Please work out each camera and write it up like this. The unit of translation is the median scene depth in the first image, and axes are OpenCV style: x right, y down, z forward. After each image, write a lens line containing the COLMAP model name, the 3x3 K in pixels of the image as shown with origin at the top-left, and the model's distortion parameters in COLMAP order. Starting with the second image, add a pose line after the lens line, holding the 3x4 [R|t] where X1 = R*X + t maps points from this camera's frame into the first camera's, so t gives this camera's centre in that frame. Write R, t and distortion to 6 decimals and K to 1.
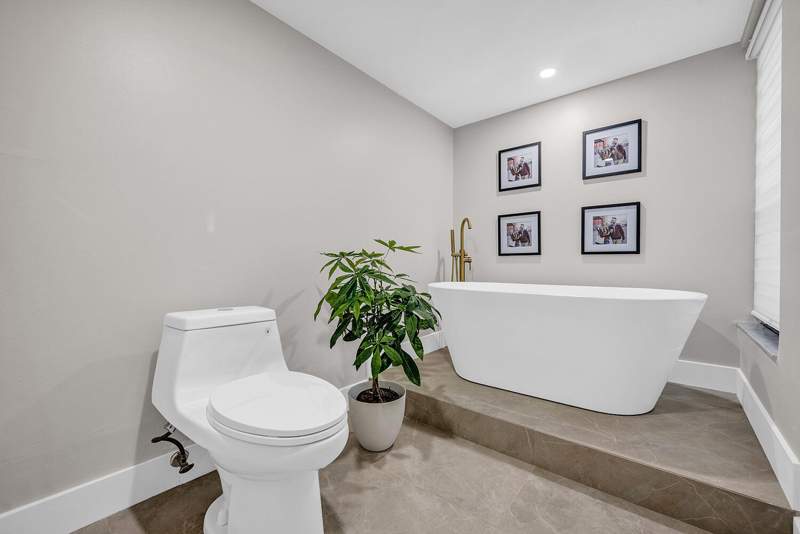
lens RADIAL K [[328.0, 0, 400.0], [0, 328.0, 267.0], [0, 0, 1]] dist [-0.001046, -0.000068]
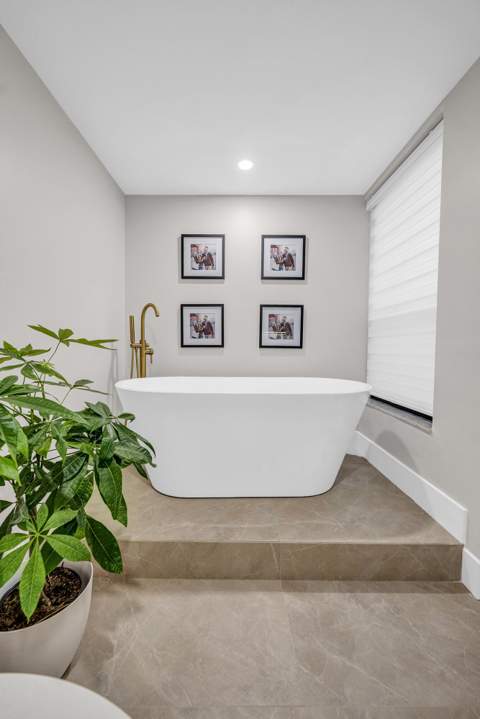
lens RADIAL K [[295.3, 0, 236.4], [0, 295.3, 359.6], [0, 0, 1]] dist [-0.001225, -0.000133]
pose [[0.773835, -0.021572, 0.633020, -0.135165], [-0.001299, 0.999364, 0.035645, -0.034911], [-0.633386, -0.028406, 0.773314, 0.290388]]
